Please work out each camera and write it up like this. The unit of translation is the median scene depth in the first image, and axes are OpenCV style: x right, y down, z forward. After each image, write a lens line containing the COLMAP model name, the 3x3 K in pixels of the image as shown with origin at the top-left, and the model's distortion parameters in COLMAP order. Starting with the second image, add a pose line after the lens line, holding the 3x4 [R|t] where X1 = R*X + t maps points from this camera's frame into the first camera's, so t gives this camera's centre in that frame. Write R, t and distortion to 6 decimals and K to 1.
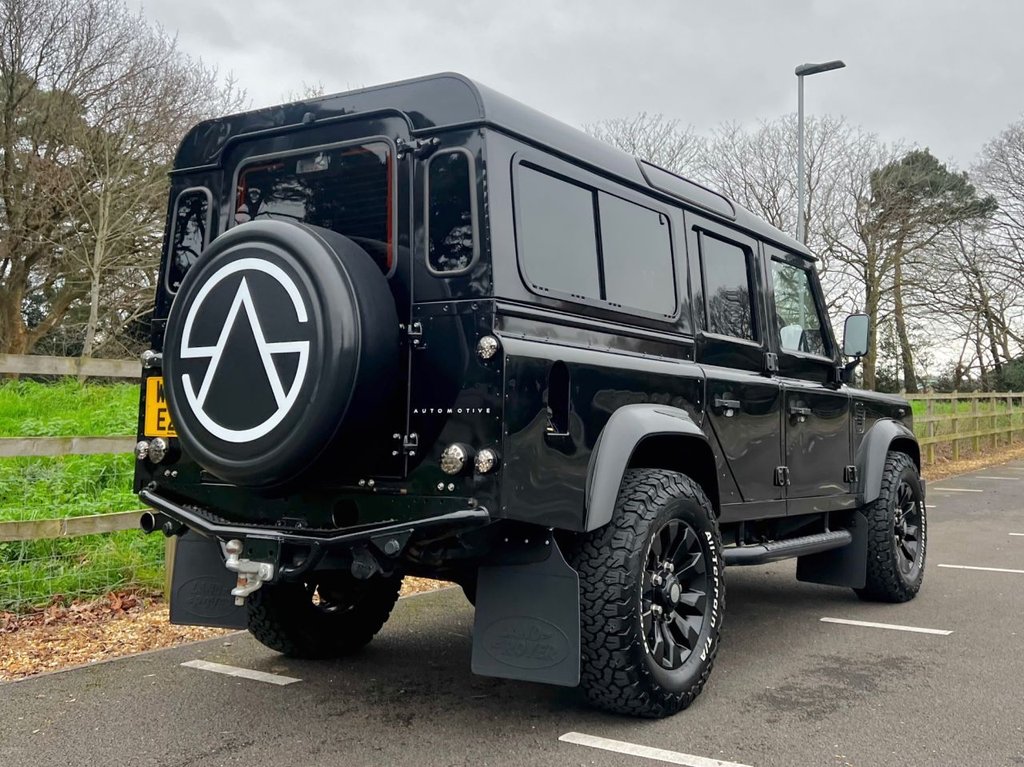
lens RADIAL K [[1108.0, 0, 607.8], [0, 1108.0, 318.9], [0, 0, 1]] dist [0.044404, -0.031612]
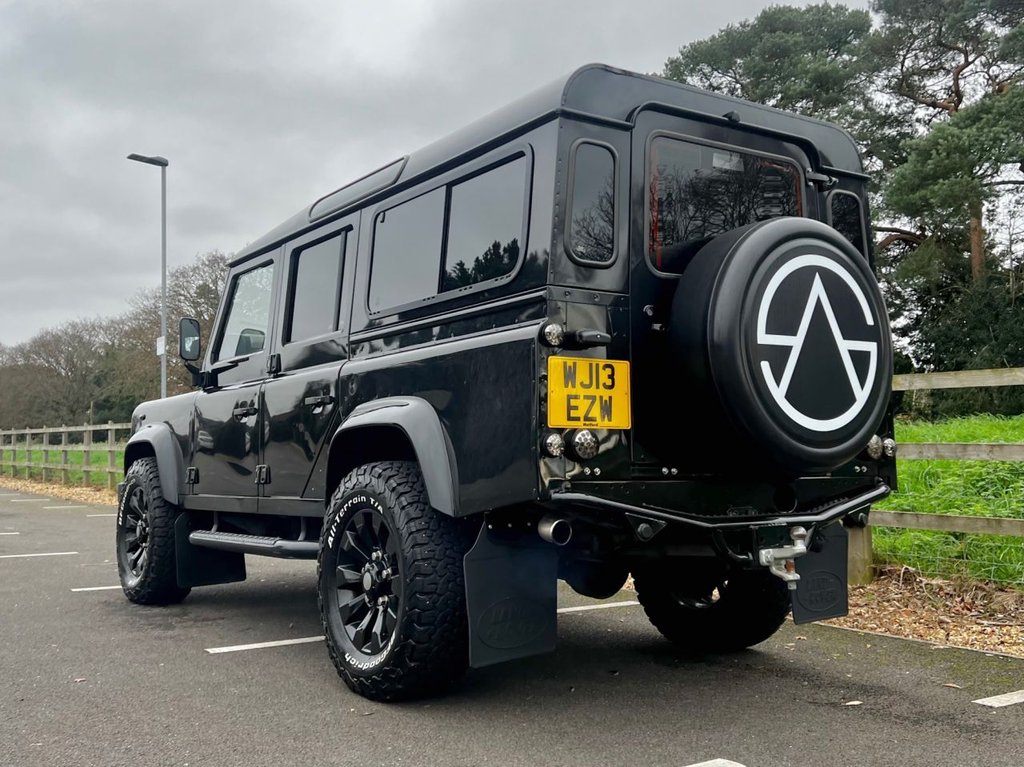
lens RADIAL K [[1078.6, 0, 513.4], [0, 1078.6, 368.9], [0, 0, 1]] dist [0.099659, -0.181137]
pose [[0.412606, 0.063639, 0.908684, -1.271037], [-0.078542, 0.996327, -0.034113, 0.101284], [-0.907517, -0.057295, 0.416089, 0.776237]]
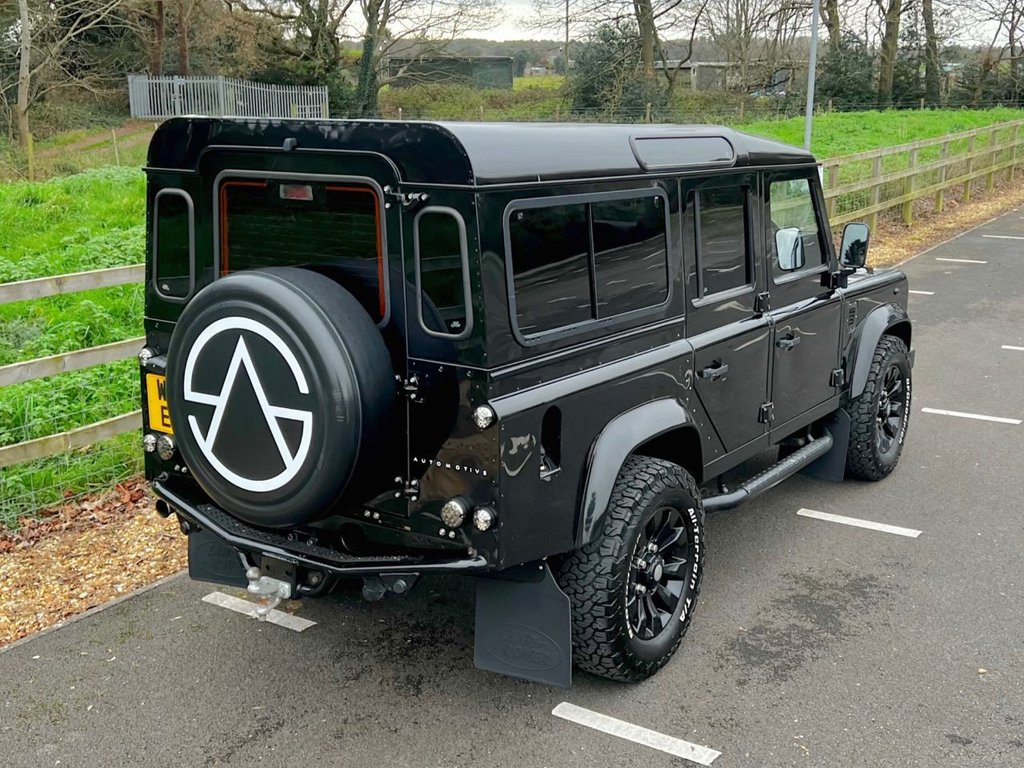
lens RADIAL K [[1185.0, 0, 596.0], [0, 1185.0, 383.4], [0, 0, 1]] dist [0.078927, -0.082397]
pose [[0.999970, 0.007548, 0.001538, -0.003498], [-0.007649, 0.949358, 0.314104, -0.319449], [0.000911, -0.314106, 0.949387, -0.045948]]
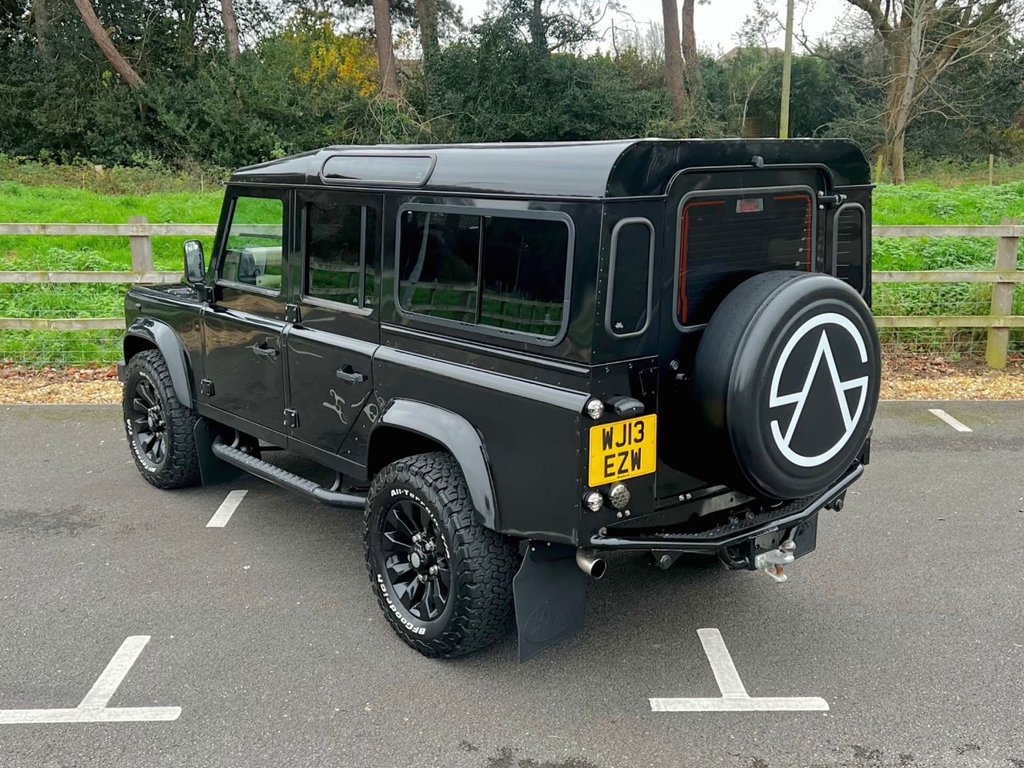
lens RADIAL K [[1139.2, 0, 535.8], [0, 1139.2, 422.1], [0, 0, 1]] dist [0.115809, -0.249333]
pose [[0.338641, -0.240126, 0.909759, -1.444766], [-0.086411, 0.954864, 0.284196, -0.244341], [-0.936939, -0.174854, 0.302606, 0.843676]]
